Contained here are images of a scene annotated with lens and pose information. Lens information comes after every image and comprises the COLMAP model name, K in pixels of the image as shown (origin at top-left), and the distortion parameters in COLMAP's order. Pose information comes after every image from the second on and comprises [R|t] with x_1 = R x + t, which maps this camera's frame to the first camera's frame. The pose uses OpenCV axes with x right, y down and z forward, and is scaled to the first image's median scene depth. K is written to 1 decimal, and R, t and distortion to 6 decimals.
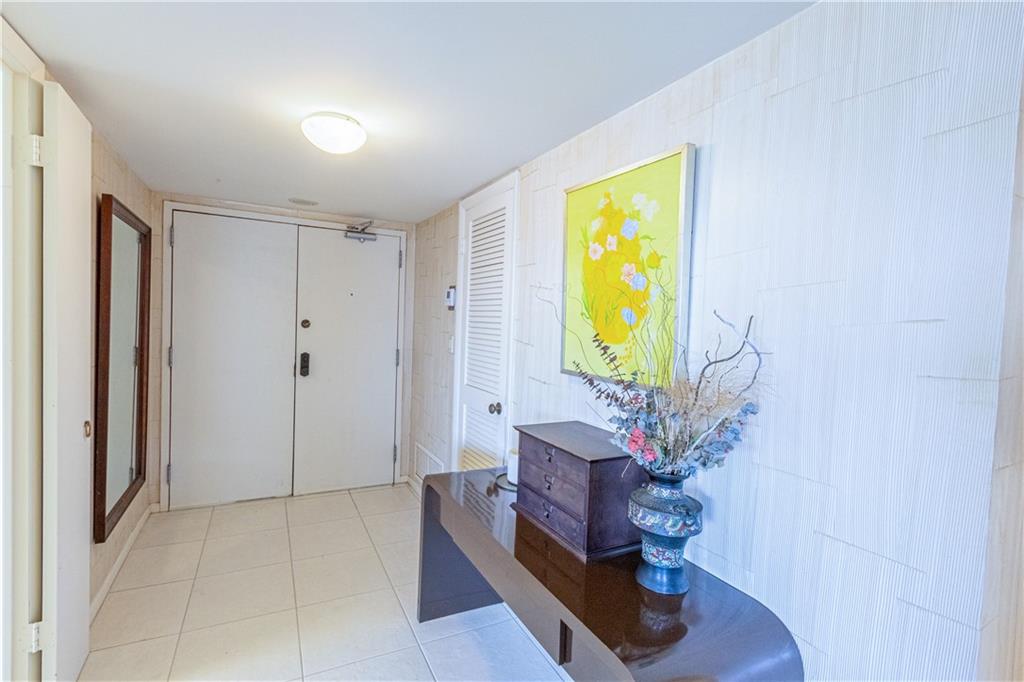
lens RADIAL K [[469.7, 0, 488.9], [0, 469.7, 337.1], [0, 0, 1]] dist [0.008760, -0.000134]
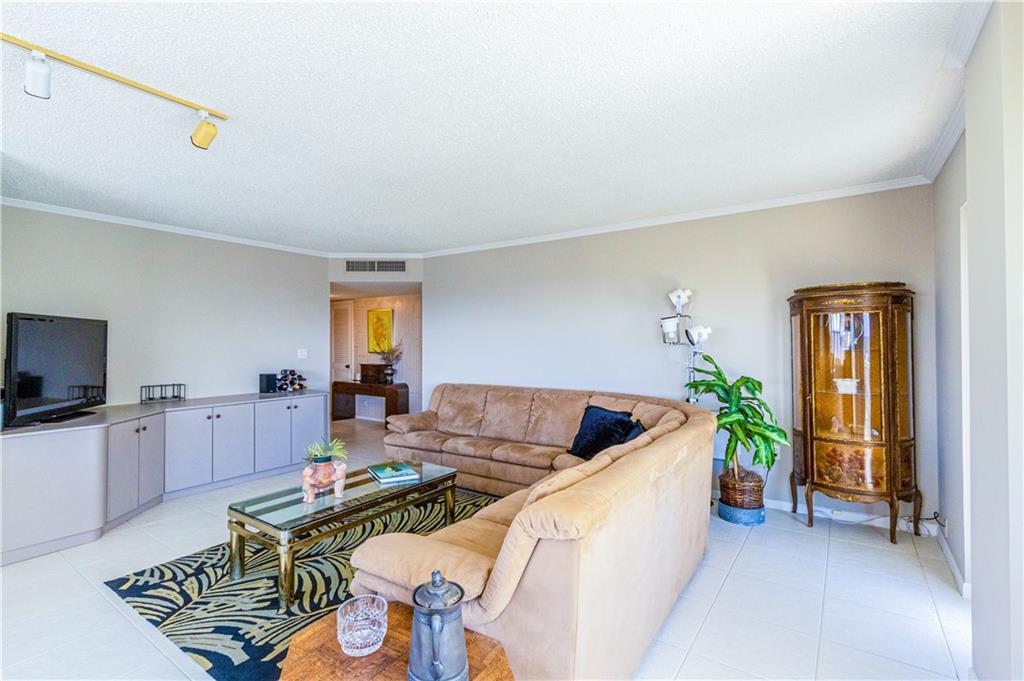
lens RADIAL K [[478.1, 0, 489.4], [0, 478.1, 337.1], [0, 0, 1]] dist [0.005546, -0.000744]
pose [[0.885268, -0.036184, 0.463671, -1.157092], [0.052452, 0.998376, -0.022233, 0.114731], [-0.462113, 0.044003, 0.885729, -4.402519]]
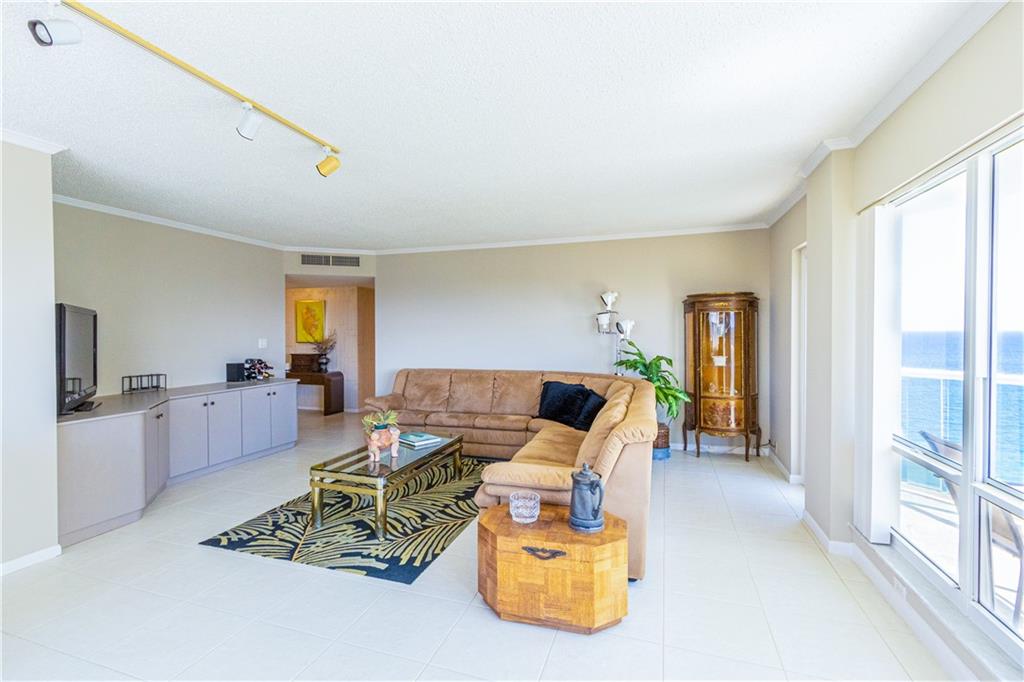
lens RADIAL K [[478.1, 0, 489.4], [0, 478.1, 337.6], [0, 0, 1]] dist [0.005546, -0.000744]
pose [[0.716080, -0.050044, 0.696222, -2.150551], [0.055274, 0.998360, 0.014911, 0.078786], [-0.695827, 0.027805, 0.717671, -4.457191]]
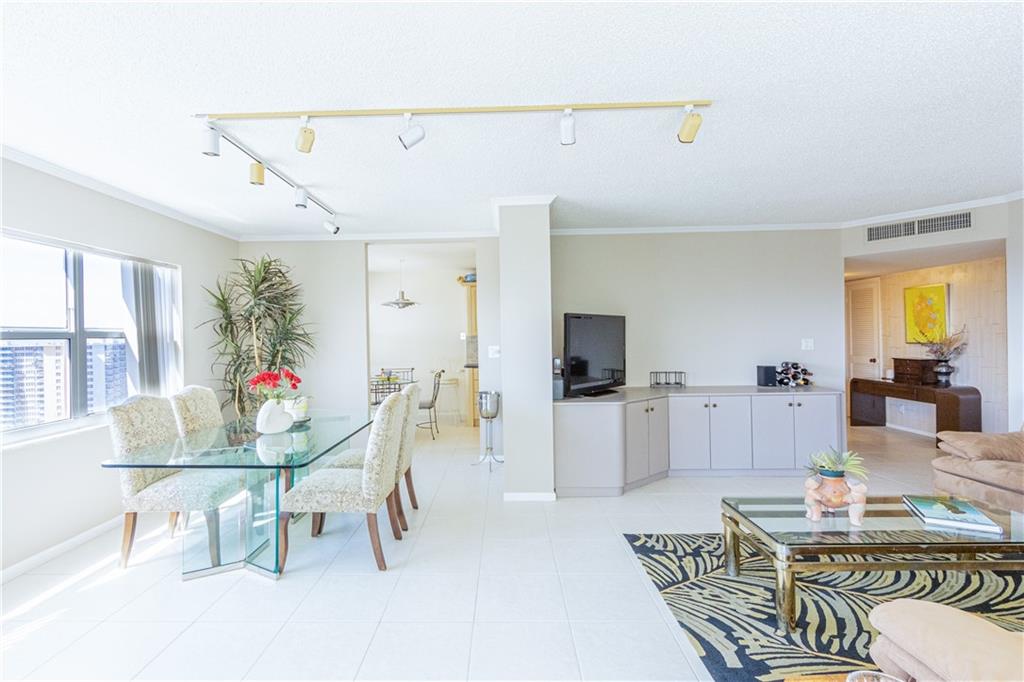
lens RADIAL K [[479.4, 0, 490.1], [0, 479.4, 338.3], [0, 0, 1]] dist [0.003243, -0.000830]
pose [[0.884736, -0.052165, -0.463163, -1.116974], [0.035401, 0.998368, -0.044820, 0.112582], [0.464745, 0.023257, 0.885139, -4.311726]]
